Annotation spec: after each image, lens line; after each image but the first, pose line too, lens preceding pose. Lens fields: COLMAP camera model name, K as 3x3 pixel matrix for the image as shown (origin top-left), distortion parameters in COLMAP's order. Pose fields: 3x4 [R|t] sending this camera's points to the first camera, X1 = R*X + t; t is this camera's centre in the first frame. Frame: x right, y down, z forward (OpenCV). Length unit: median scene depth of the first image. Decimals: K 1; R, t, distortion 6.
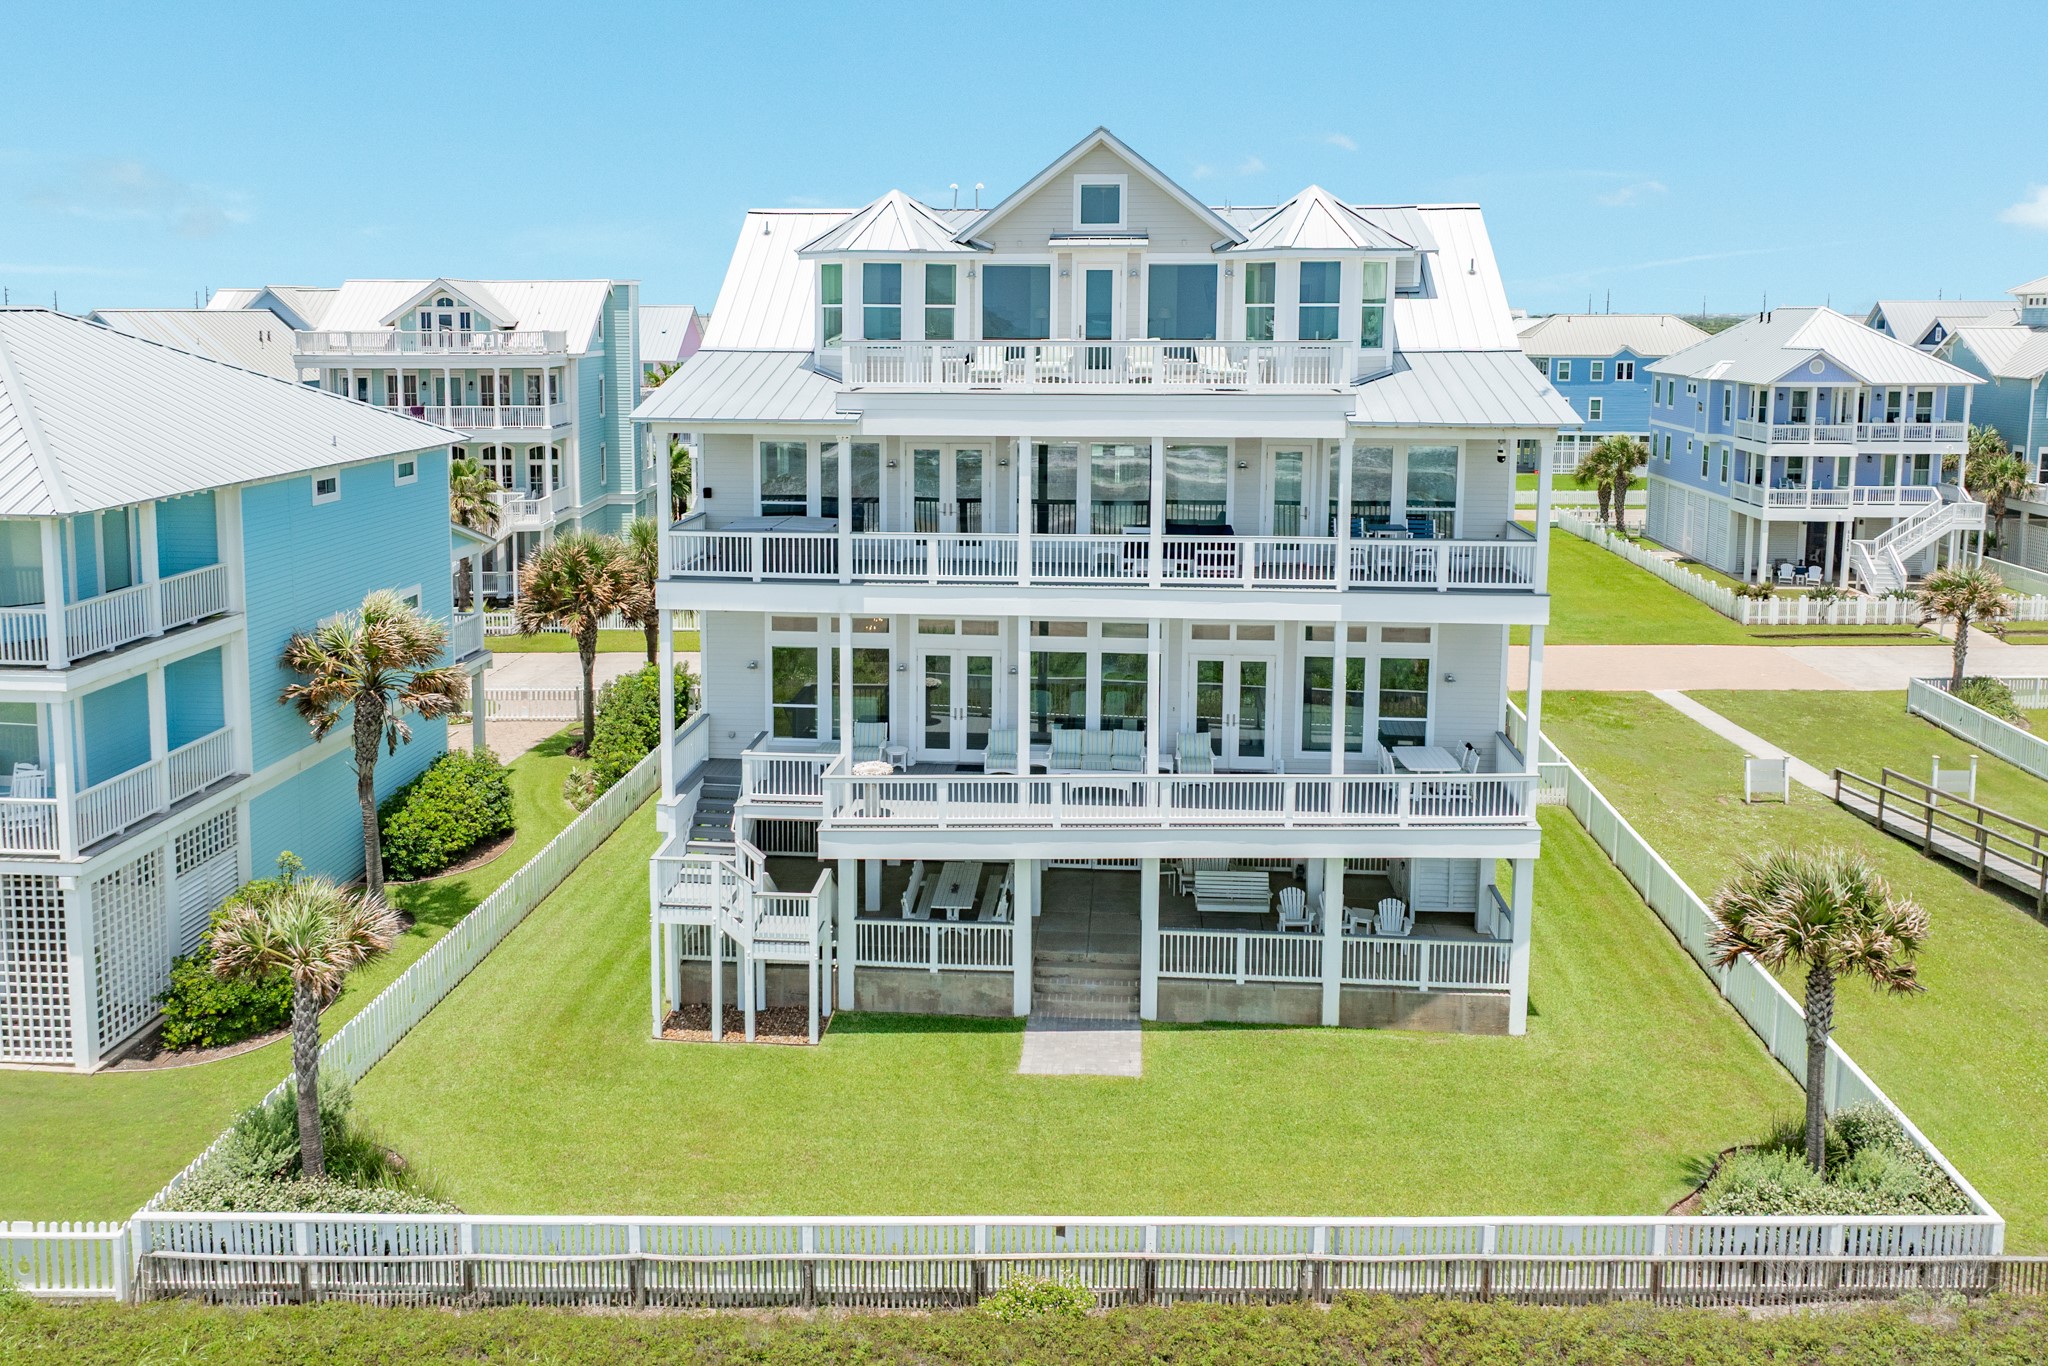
lens RADIAL K [[1456.8, 0, 1021.8], [0, 1456.8, 617.5], [0, 0, 1]] dist [-0.003990, -0.005392]
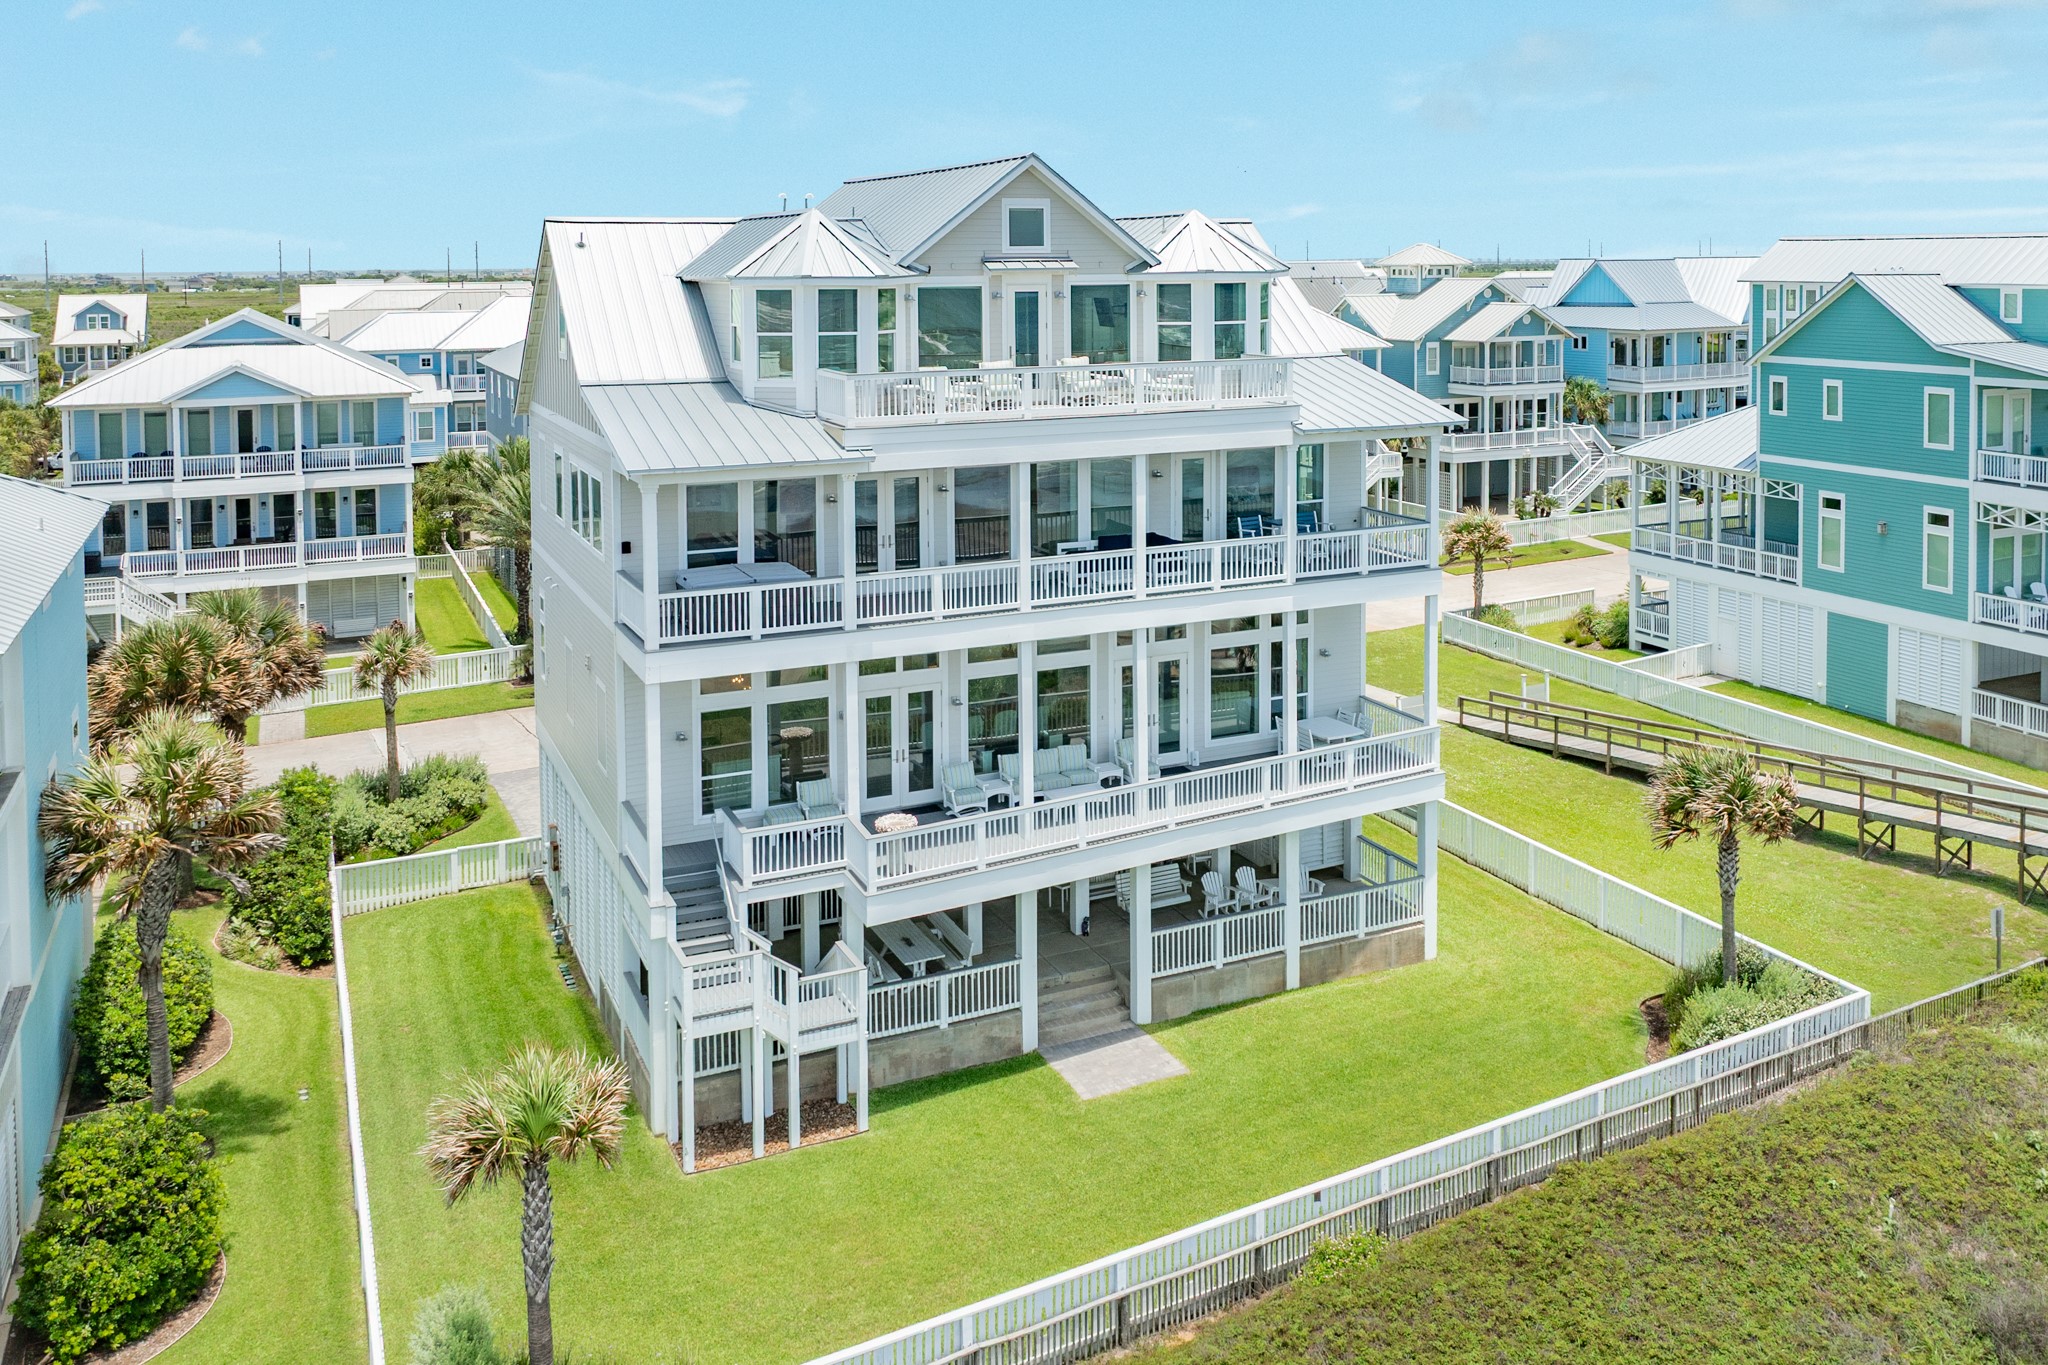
lens RADIAL K [[1678.8, 0, 1112.6], [0, 1678.8, 556.5], [0, 0, 1]] dist [0.005448, 0.000880]
pose [[0.858251, -0.094962, 0.504369, -0.497450], [0.113825, 0.993479, -0.006637, -0.042395], [-0.500450, 0.063106, 0.863463, -0.019391]]
